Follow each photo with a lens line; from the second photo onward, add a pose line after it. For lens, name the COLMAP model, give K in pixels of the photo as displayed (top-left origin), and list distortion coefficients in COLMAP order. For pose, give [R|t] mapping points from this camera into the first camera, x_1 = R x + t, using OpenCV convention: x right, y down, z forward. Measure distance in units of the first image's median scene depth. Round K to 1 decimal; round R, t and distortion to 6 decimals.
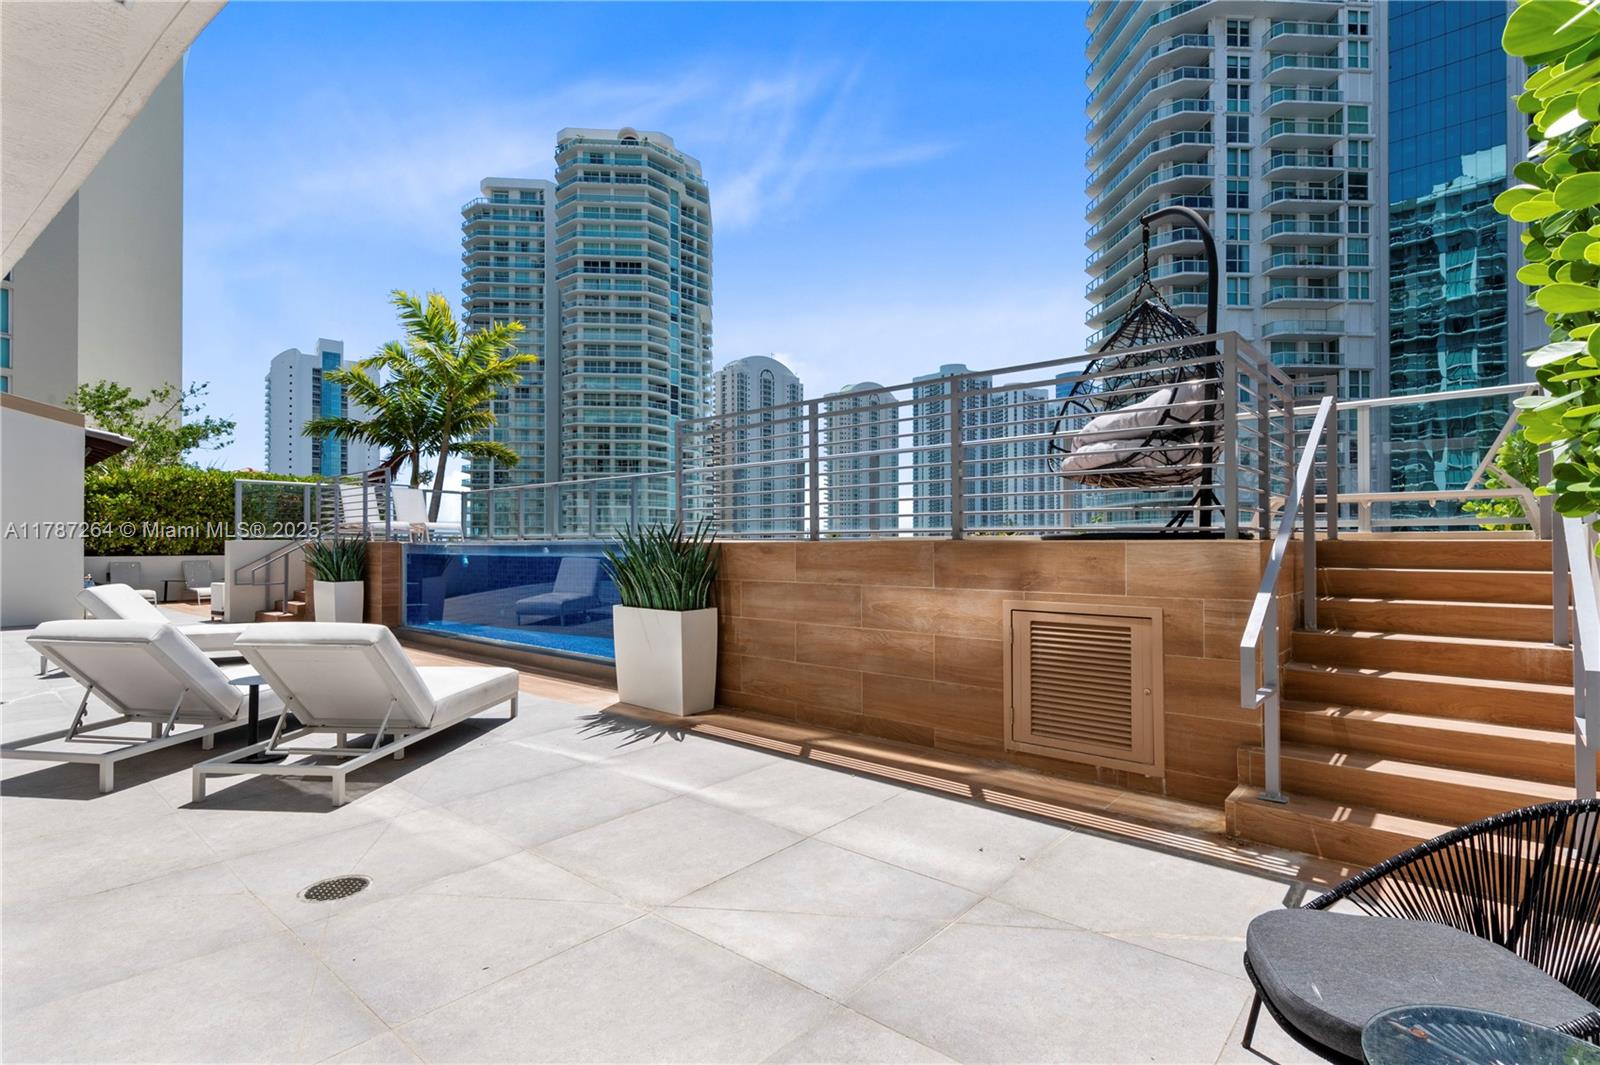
lens RADIAL K [[764.1, 0, 806.9], [0, 764.1, 539.1], [0, 0, 1]] dist [0.018812, -0.005954]
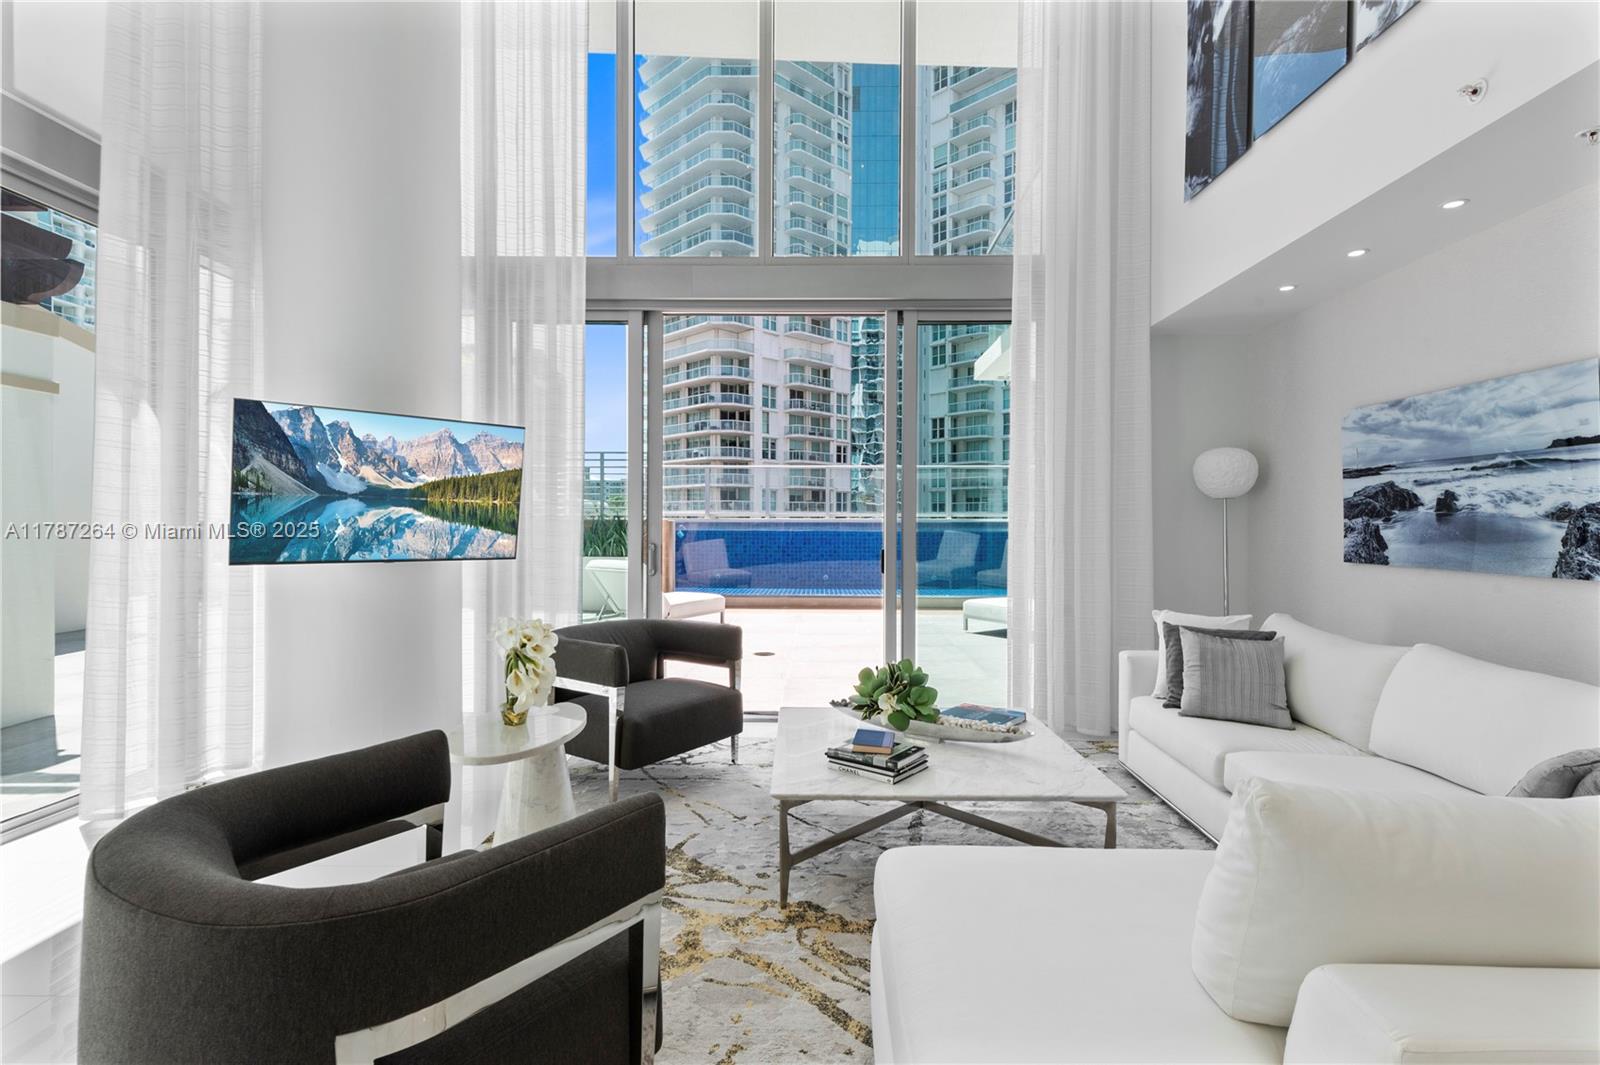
lens RADIAL K [[764.1, 0, 806.8], [0, 764.1, 529.7], [0, 0, 1]] dist [0.018812, -0.005954]
pose [[0.771947, -0.001711, 0.635684, -0.095194], [-0.009084, 0.999865, 0.013722, 0.000121], [-0.635622, -0.016367, 0.771827, 0.001384]]
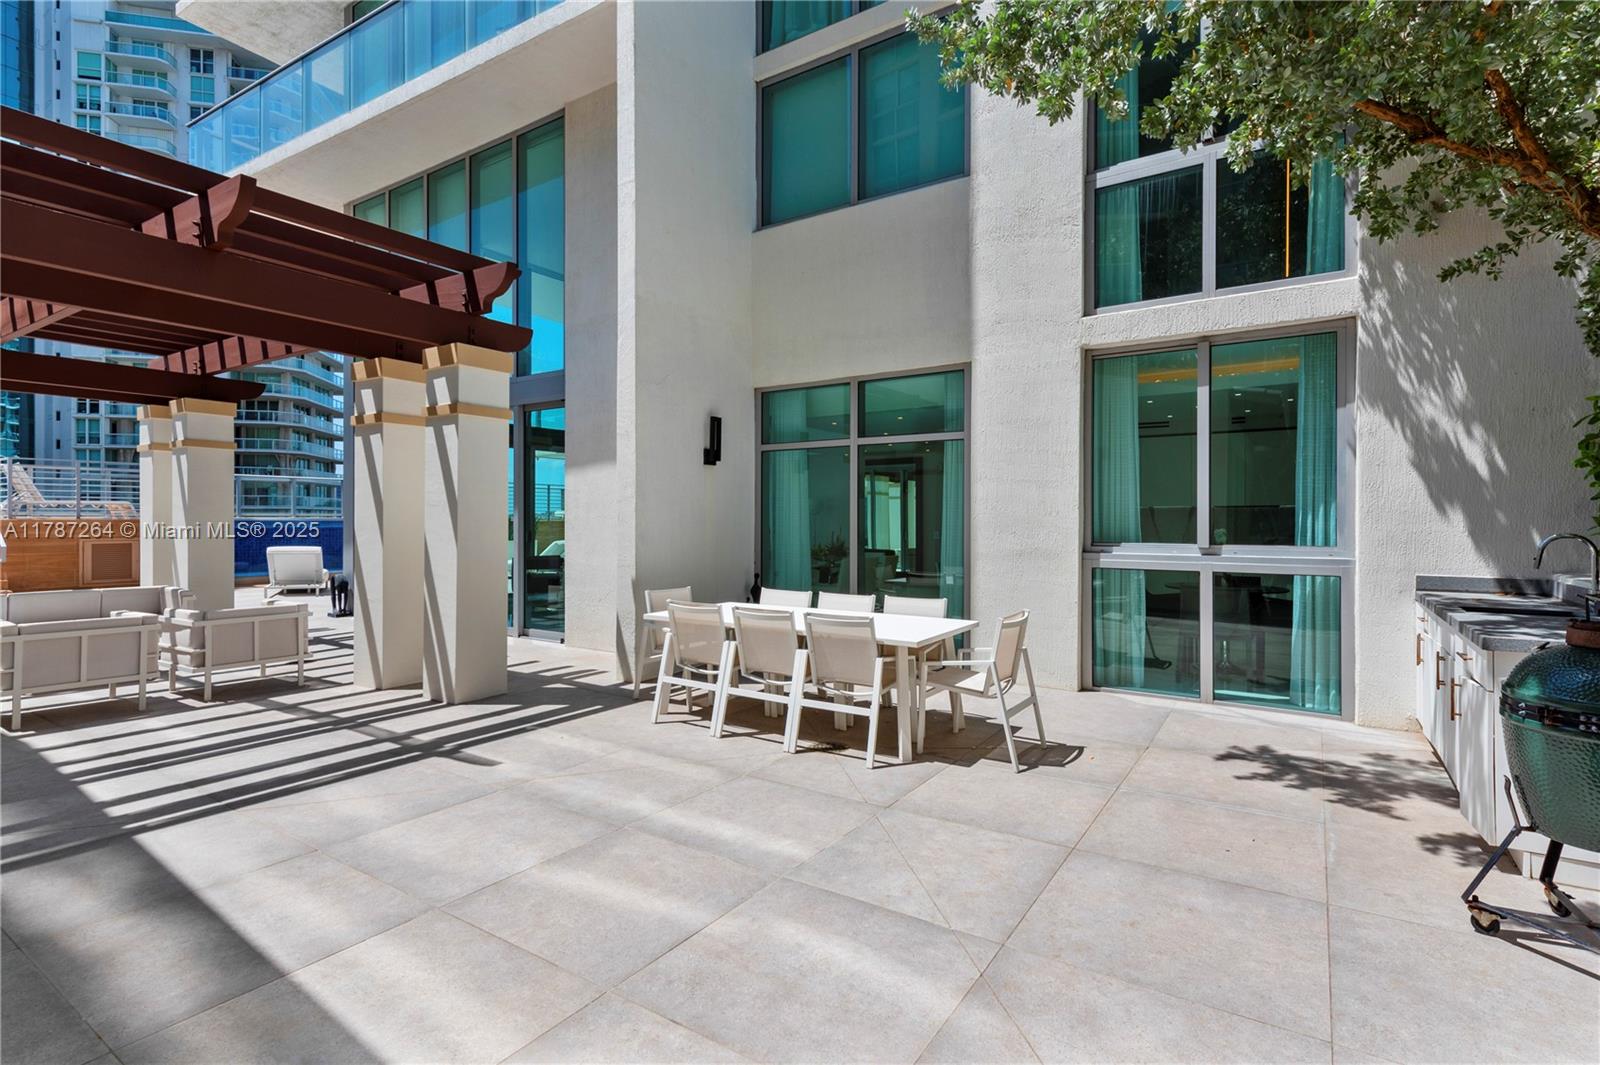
lens RADIAL K [[764.1, 0, 812.5], [0, 764.1, 522.2], [0, 0, 1]] dist [0.018812, -0.005954]
pose [[-0.130432, -0.000483, 0.991457, -0.193294], [-0.012043, 0.999927, -0.001097, -0.000197], [-0.991384, -0.012084, -0.130429, 0.009296]]
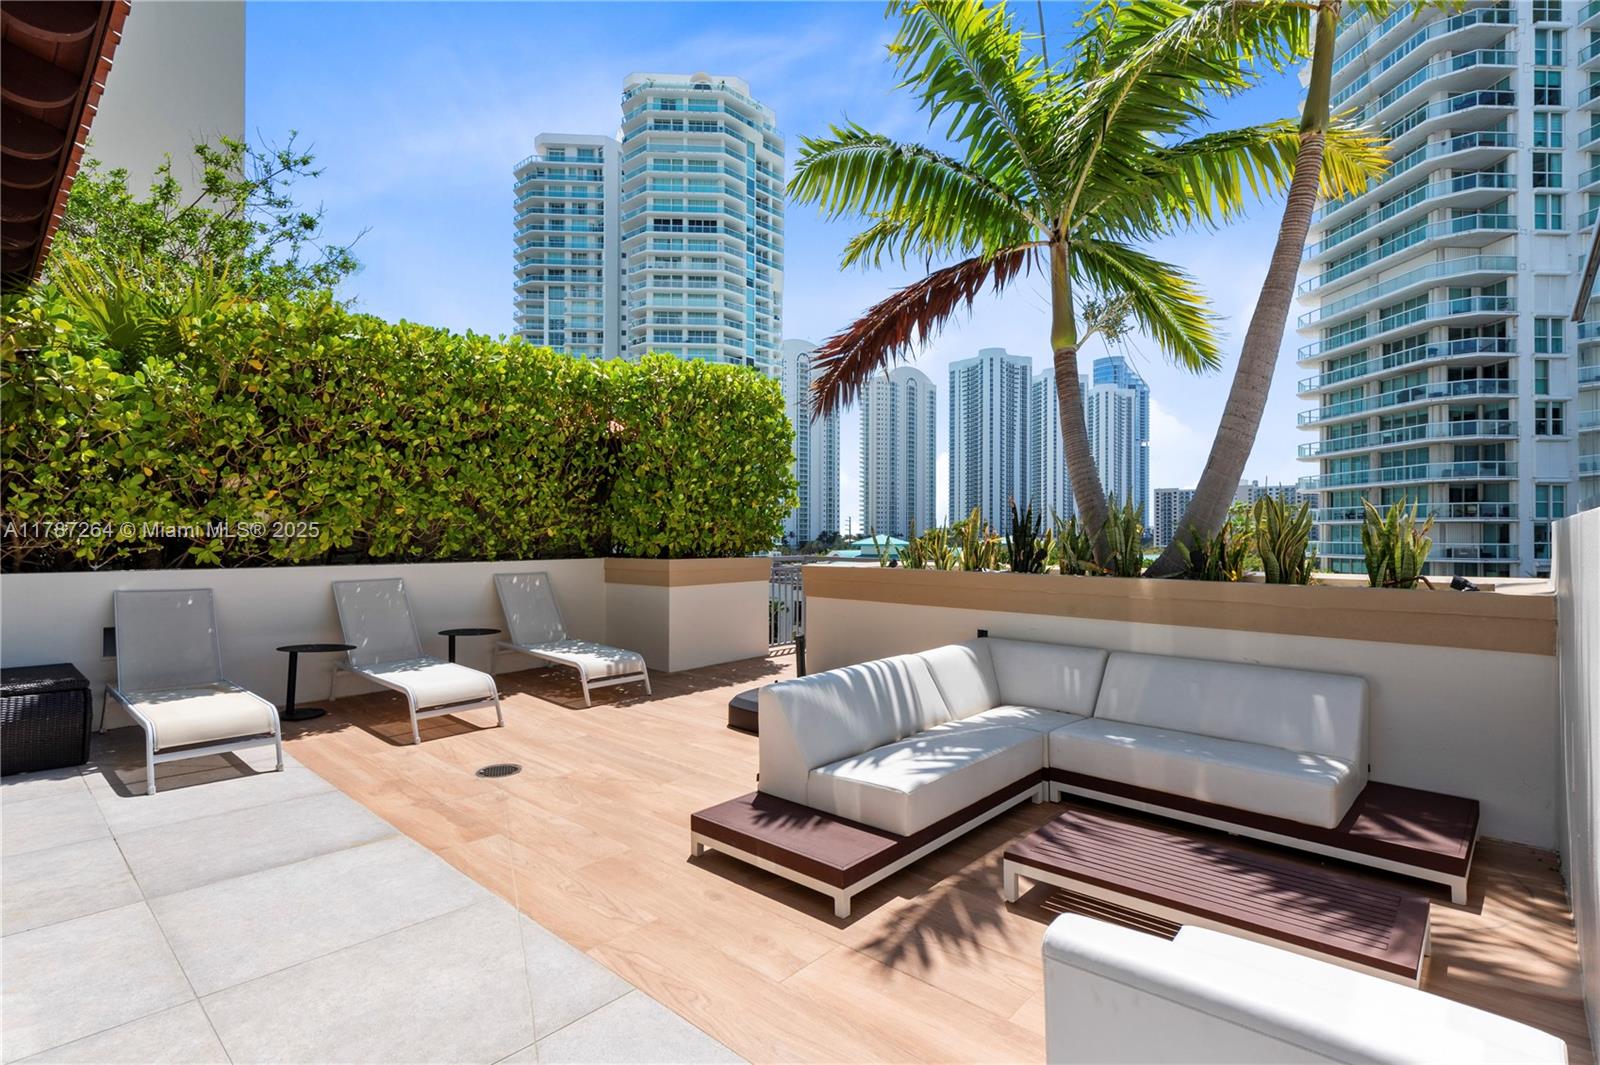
lens RADIAL K [[764.1, 0, 802.7], [0, 764.1, 530.2], [0, 0, 1]] dist [0.018812, -0.005954]
pose [[0.999663, 0.003985, -0.025653, -0.092457], [-0.003929, 0.999990, 0.002224, 0.000687], [0.025662, -0.002123, 0.999668, 0.104179]]
